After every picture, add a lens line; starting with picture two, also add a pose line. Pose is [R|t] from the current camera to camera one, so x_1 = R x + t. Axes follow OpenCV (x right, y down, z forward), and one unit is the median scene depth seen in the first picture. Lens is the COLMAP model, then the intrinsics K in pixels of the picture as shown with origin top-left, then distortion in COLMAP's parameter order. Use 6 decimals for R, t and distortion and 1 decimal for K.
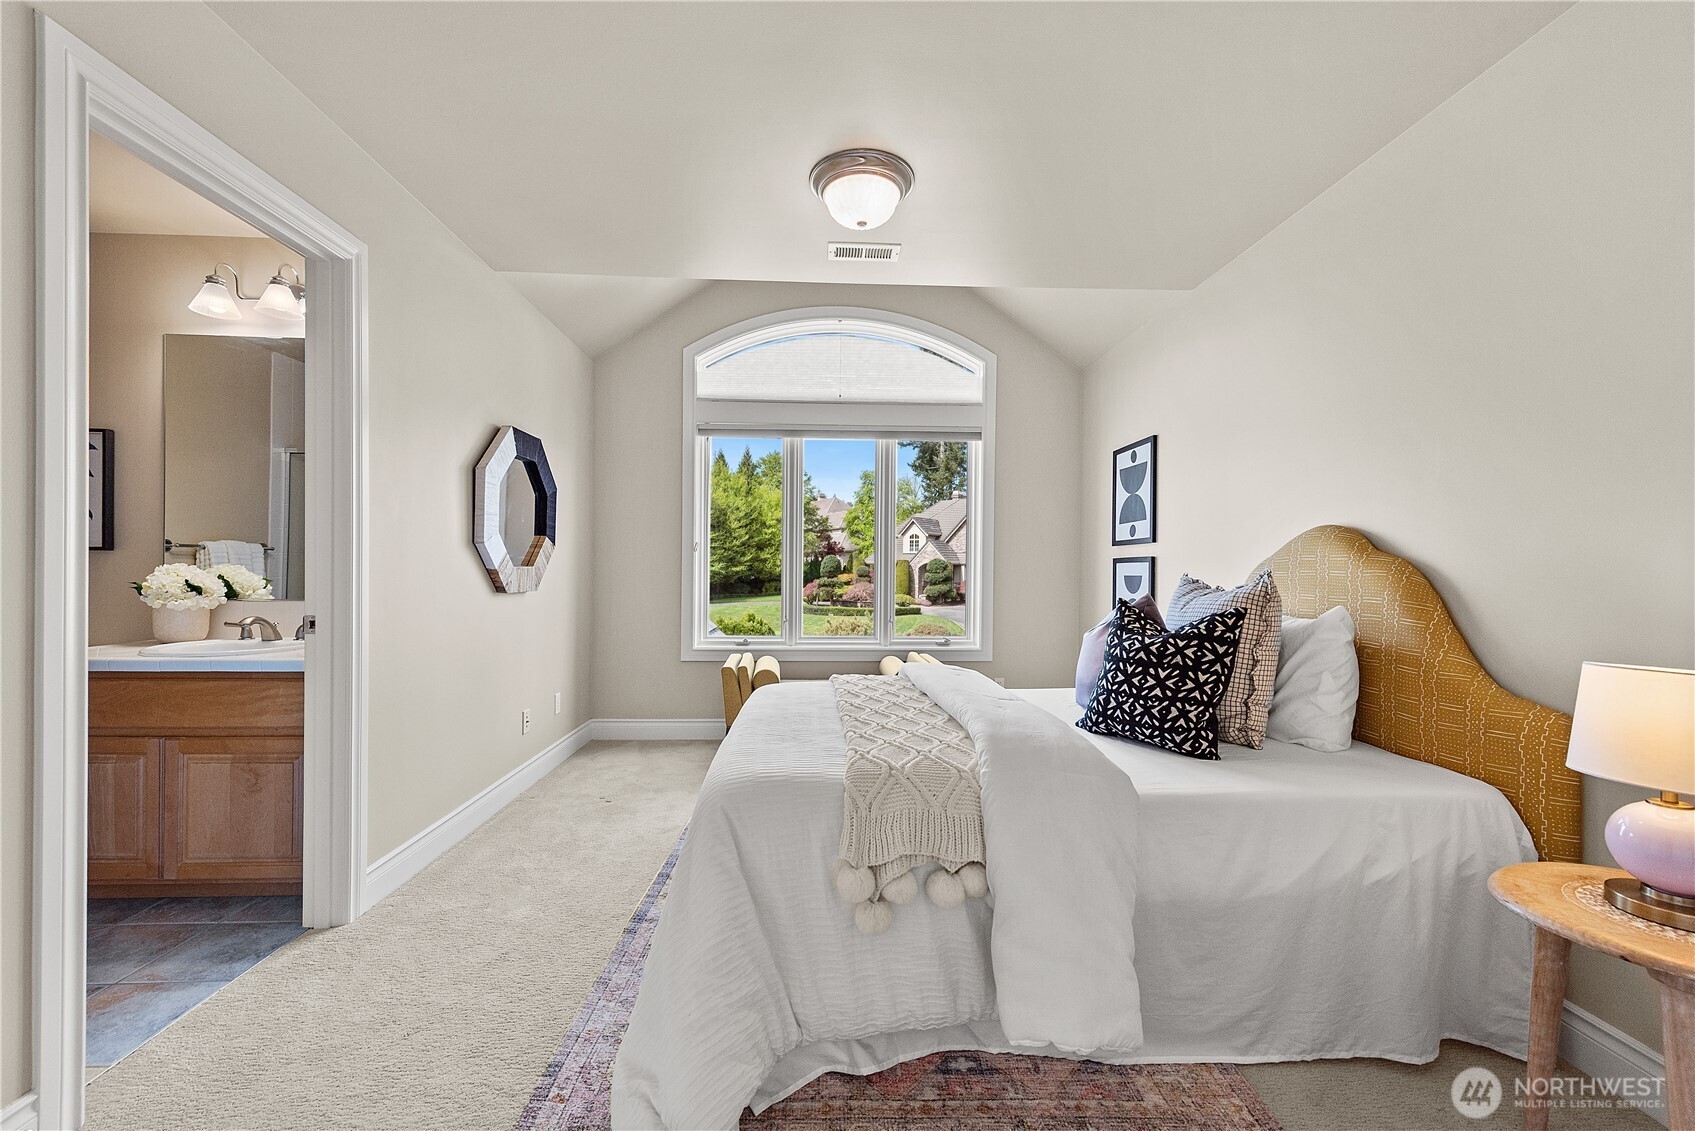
lens RADIAL K [[666.2, 0, 846.8], [0, 666.2, 569.5], [0, 0, 1]] dist [0.009753, -0.000629]
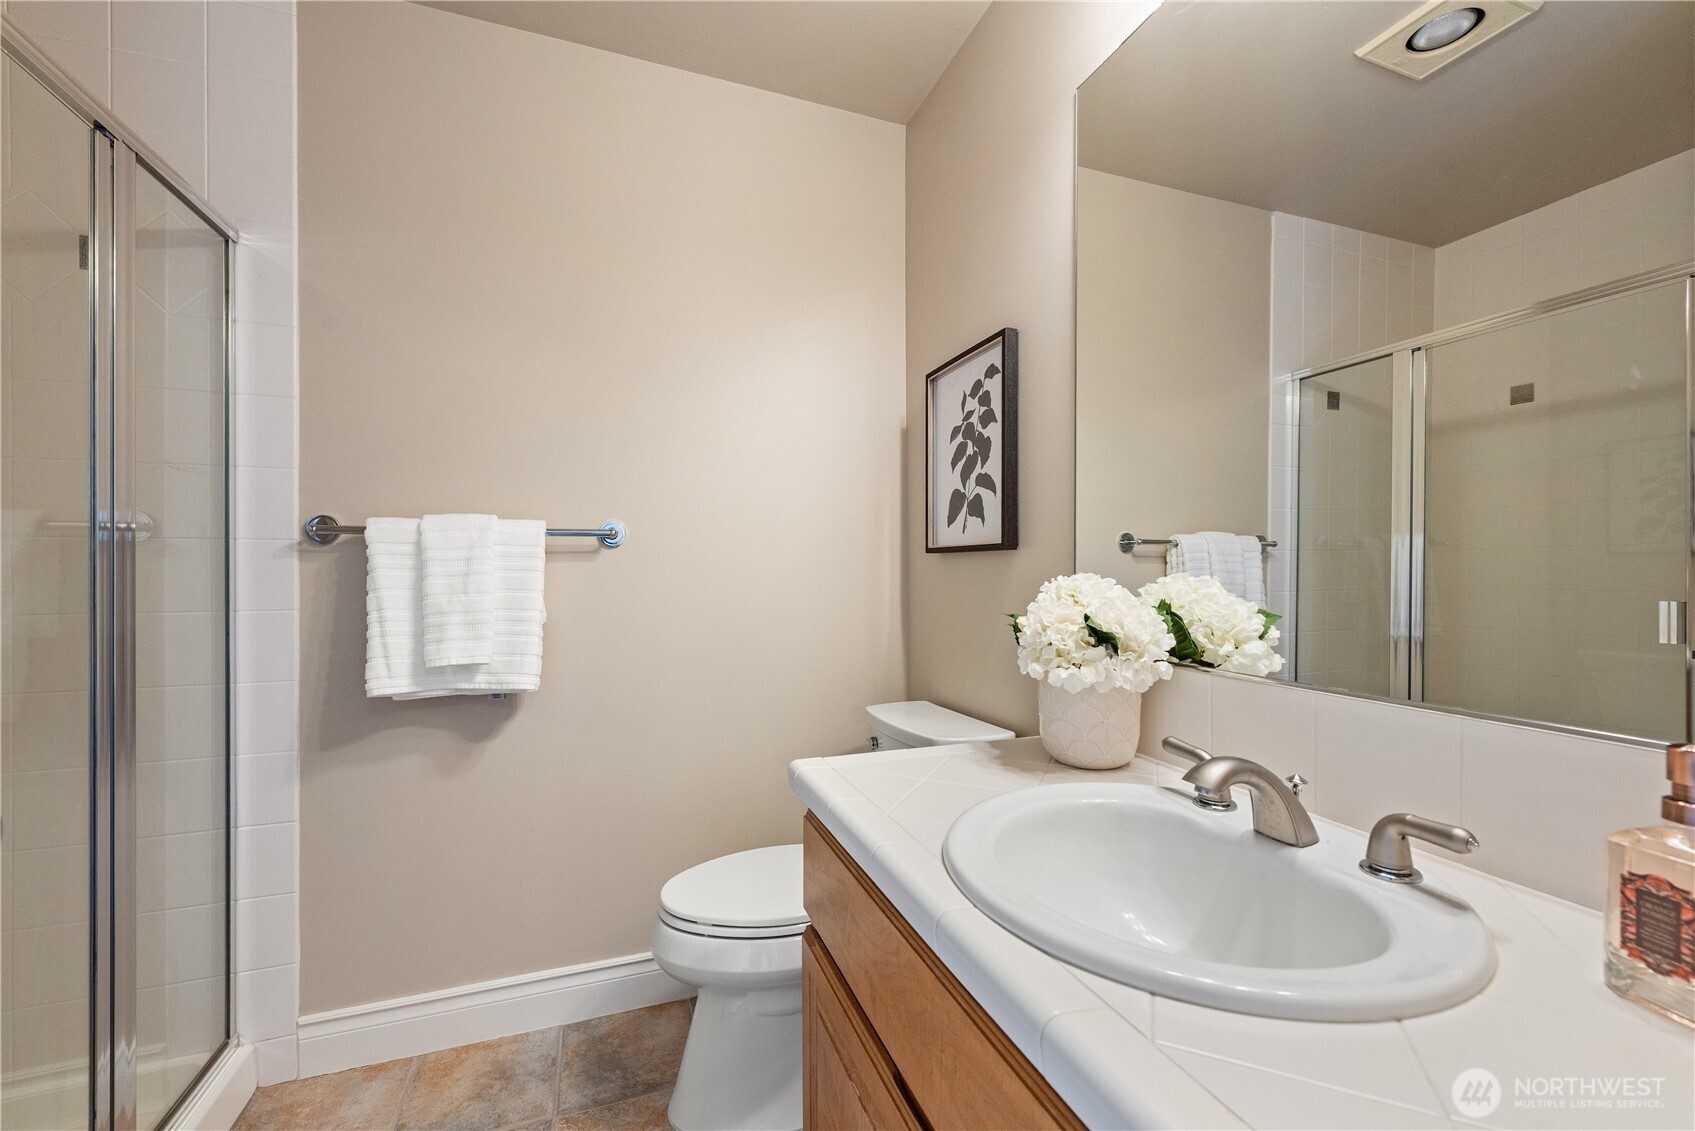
lens RADIAL K [[666.2, 0, 846.8], [0, 666.2, 569.5], [0, 0, 1]] dist [0.009753, -0.000629]
pose [[0.293917, -0.006832, -0.955806, -0.600772], [0.003149, 0.999976, -0.006180, -0.009003], [0.955826, -0.001193, 0.293932, 0.694014]]
